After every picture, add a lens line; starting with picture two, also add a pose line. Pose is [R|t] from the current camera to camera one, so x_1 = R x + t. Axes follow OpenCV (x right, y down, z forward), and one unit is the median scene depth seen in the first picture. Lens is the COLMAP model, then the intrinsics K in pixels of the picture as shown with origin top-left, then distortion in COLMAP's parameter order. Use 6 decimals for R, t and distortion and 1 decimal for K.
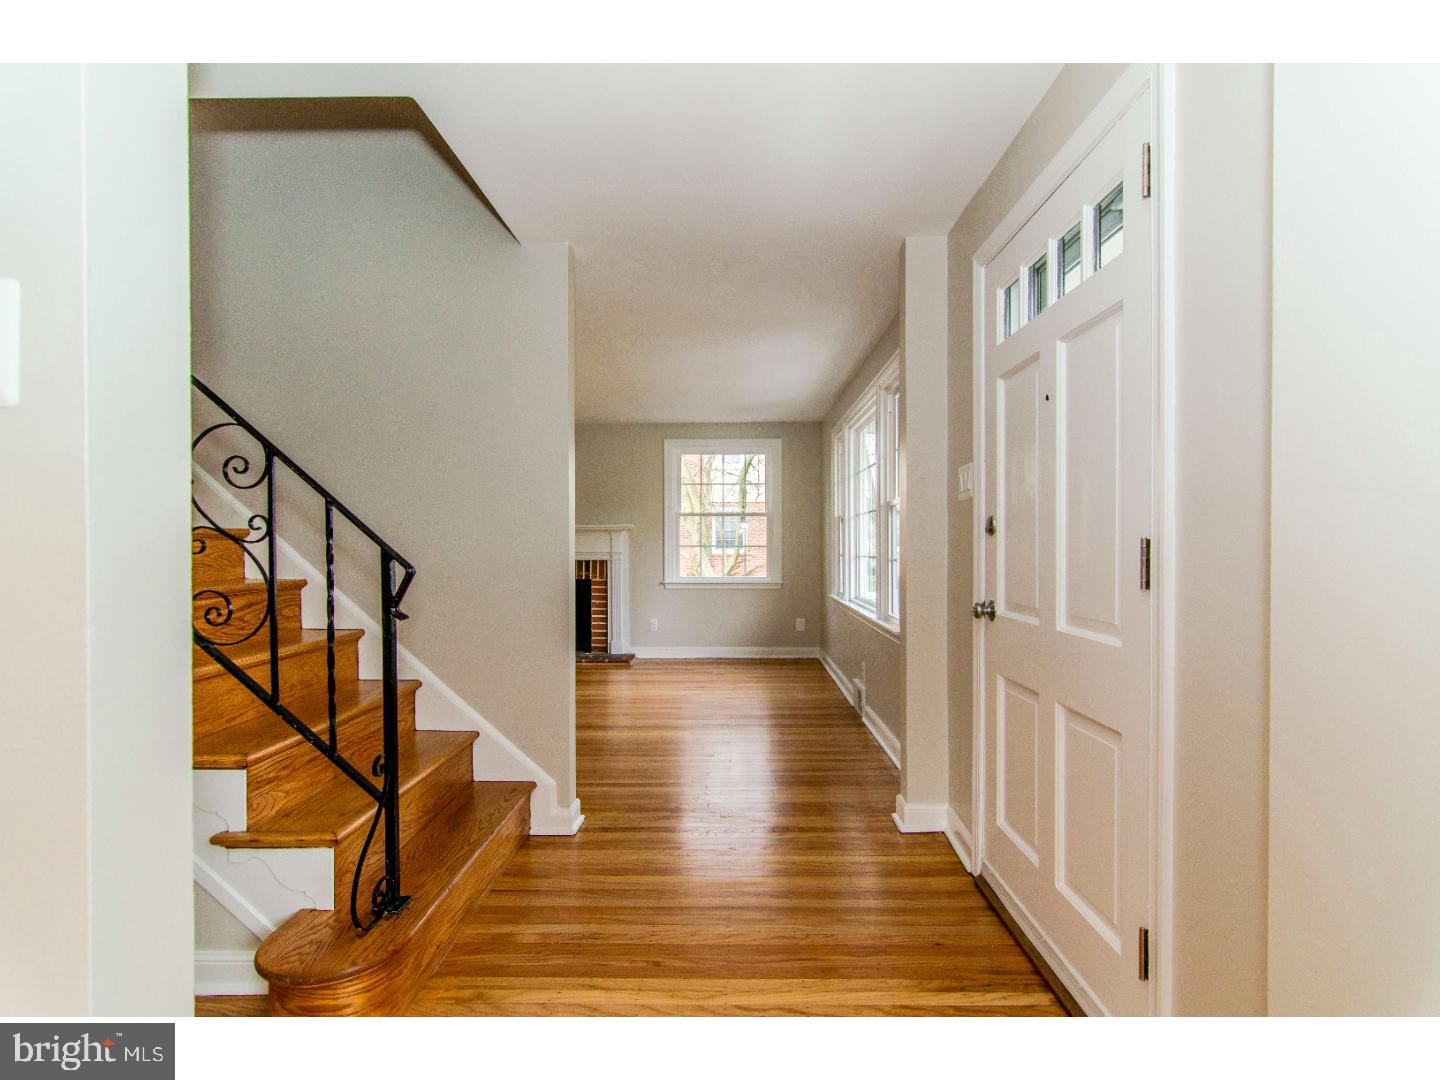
lens RADIAL K [[691.7, 0, 722.0], [0, 691.7, 541.4], [0, 0, 1]] dist [0.000427, 0.002648]
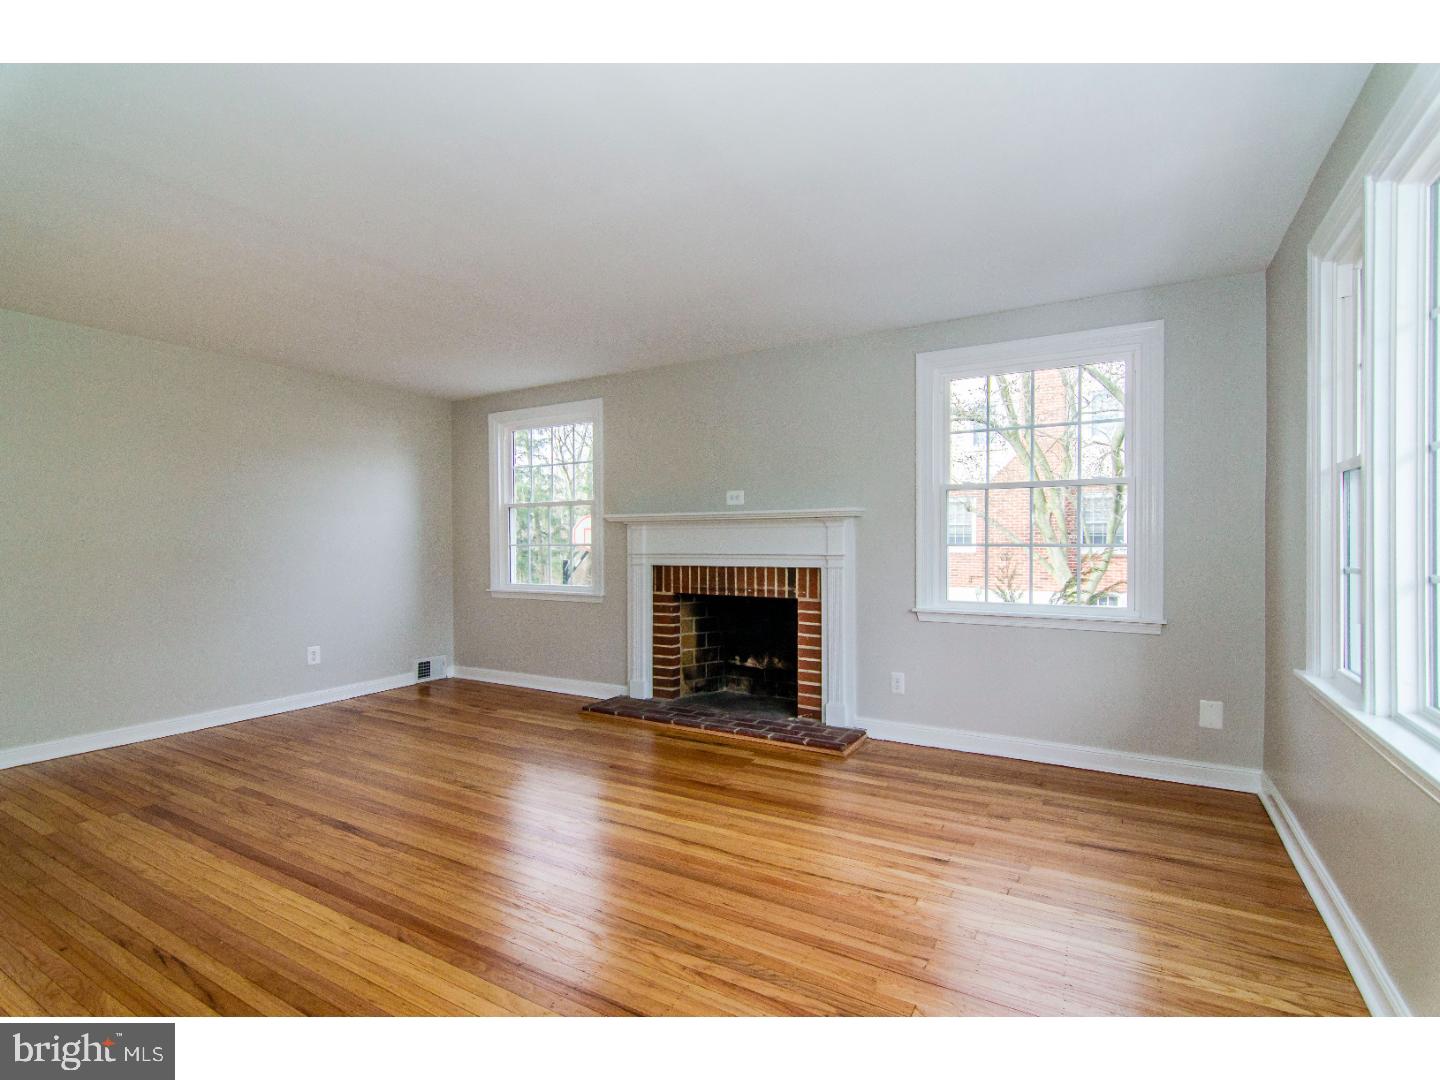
lens RADIAL K [[691.7, 0, 726.3], [0, 691.7, 543.5], [0, 0, 1]] dist [0.000427, 0.002648]
pose [[0.875925, 0.003563, -0.482433, 0.052257], [-0.001038, 0.999984, 0.005502, 0.002588], [0.482445, -0.004319, 0.875915, 0.432011]]
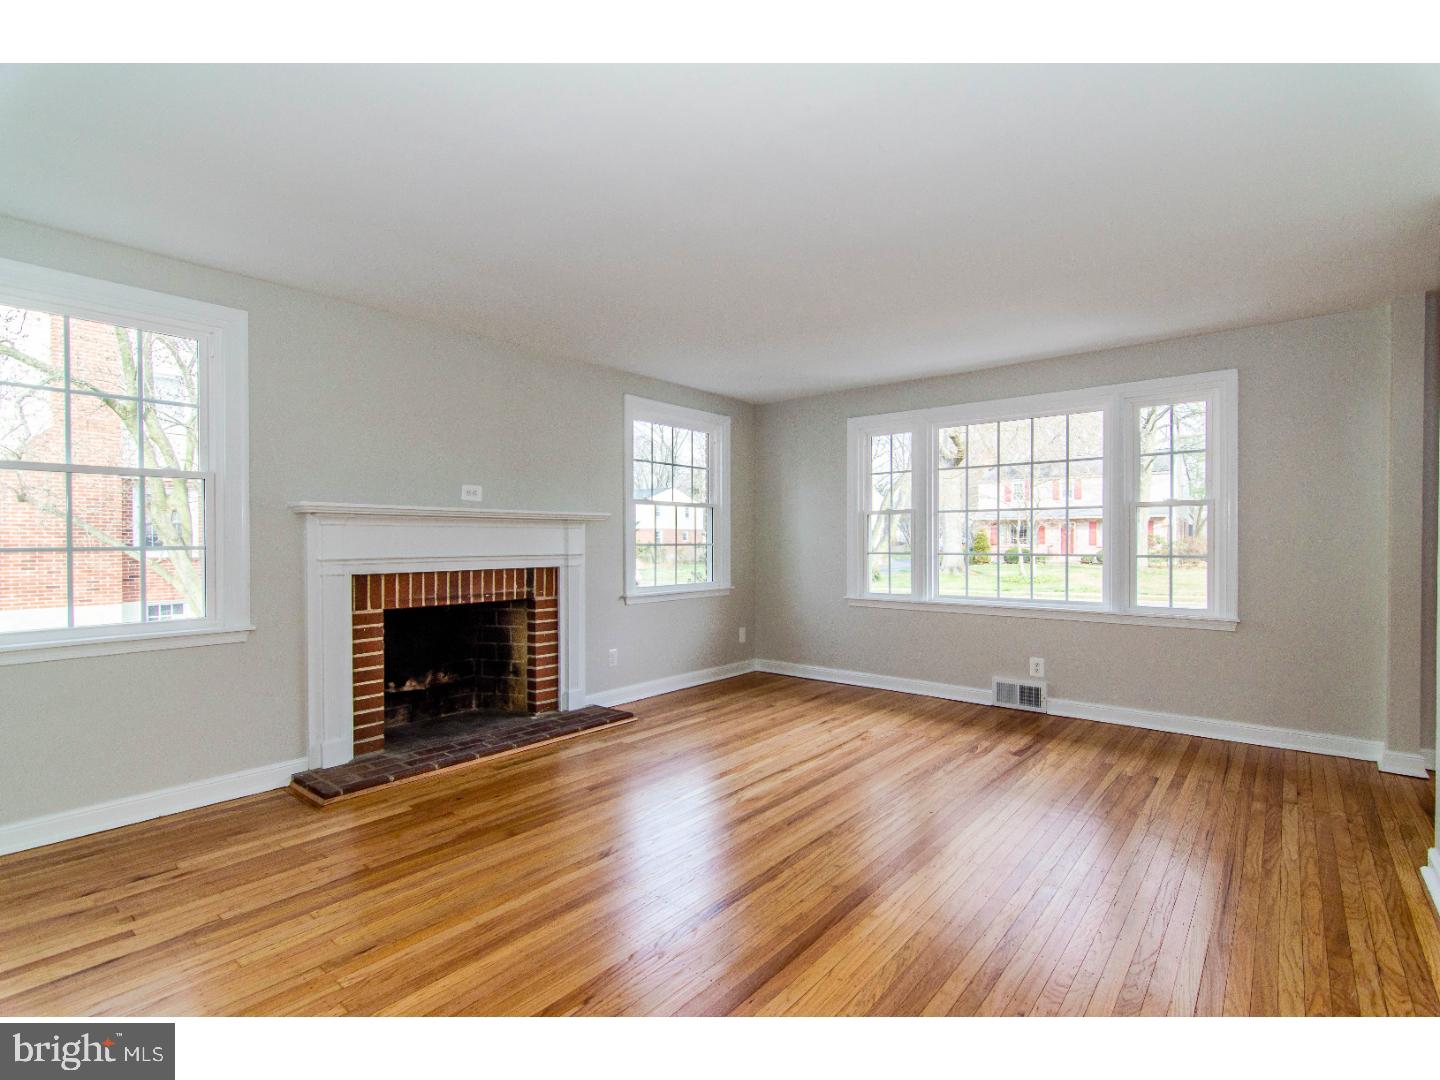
lens RADIAL K [[691.7, 0, 724.6], [0, 691.7, 547.3], [0, 0, 1]] dist [0.000427, 0.002648]
pose [[0.612477, -0.002169, 0.790486, -0.579862], [-0.001934, 0.999989, 0.004242, 0.005834], [-0.790486, -0.004127, 0.612466, 0.483453]]
